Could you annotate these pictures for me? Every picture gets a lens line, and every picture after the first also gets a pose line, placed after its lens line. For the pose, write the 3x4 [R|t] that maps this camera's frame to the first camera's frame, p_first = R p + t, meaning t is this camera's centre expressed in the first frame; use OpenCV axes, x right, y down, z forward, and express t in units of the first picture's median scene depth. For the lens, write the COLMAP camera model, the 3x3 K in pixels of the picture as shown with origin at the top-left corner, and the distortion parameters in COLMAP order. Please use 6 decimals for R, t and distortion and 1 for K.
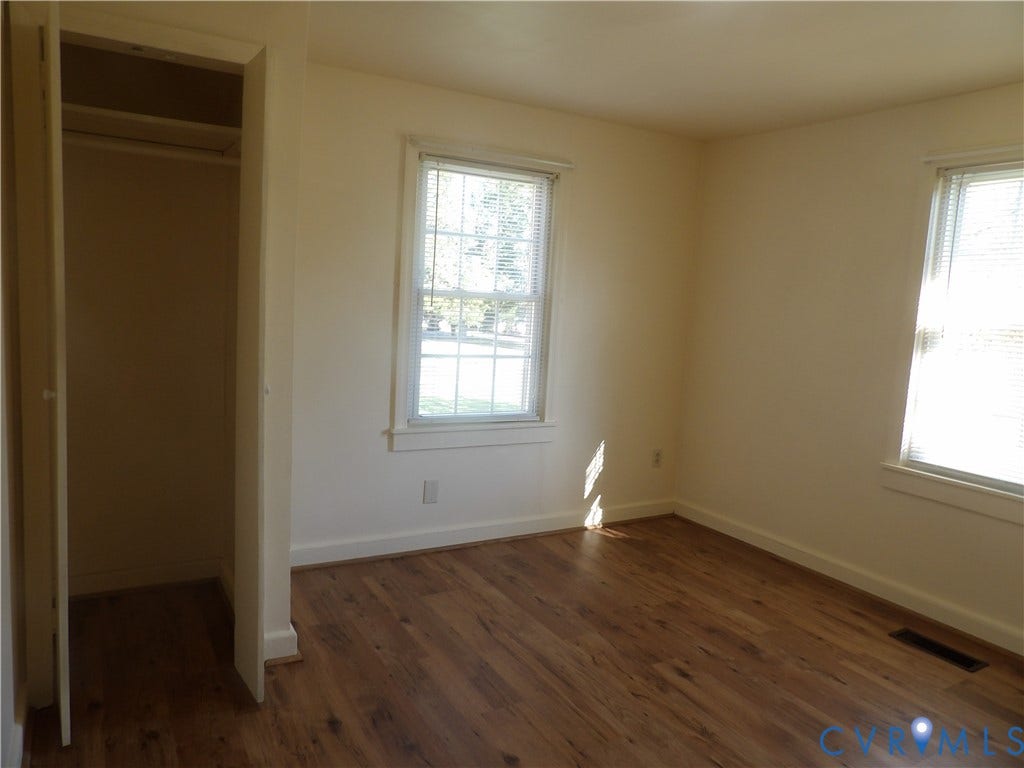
lens RADIAL K [[750.3, 0, 507.3], [0, 750.3, 387.8], [0, 0, 1]] dist [-0.032472, 0.042590]
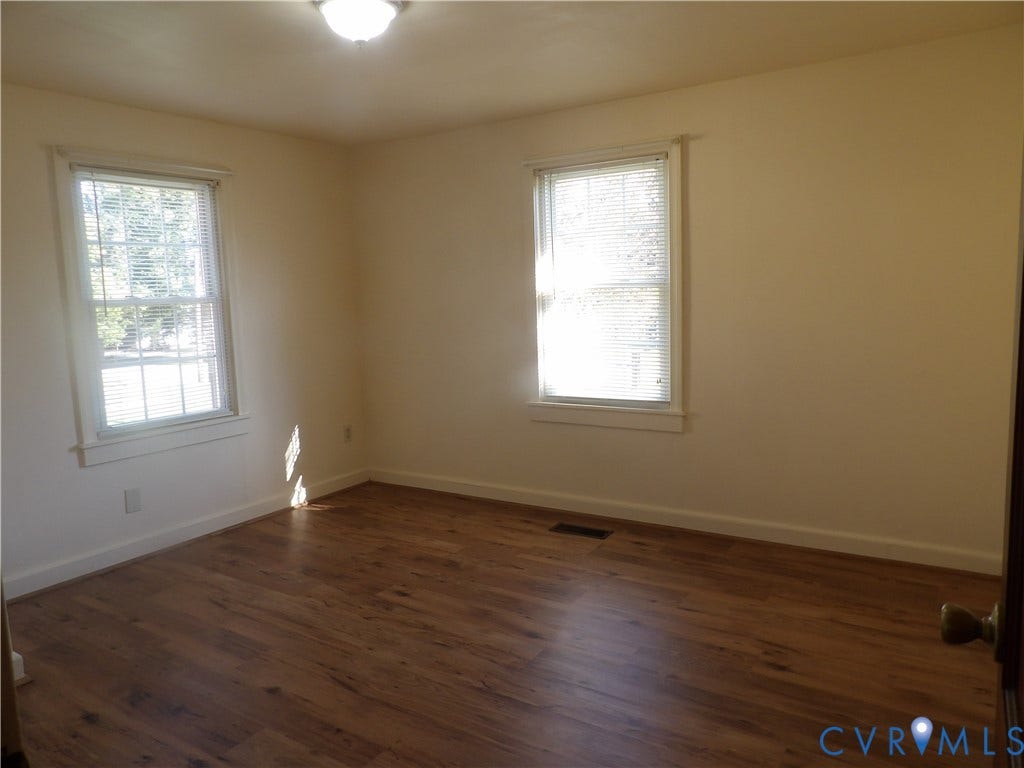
lens RADIAL K [[750.3, 0, 510.0], [0, 750.3, 382.9], [0, 0, 1]] dist [-0.032472, 0.042590]
pose [[0.896384, -0.138393, 0.421122, -0.056787], [0.138075, 0.989923, 0.031418, 0.025045], [-0.421227, 0.029984, 0.906460, -0.145557]]
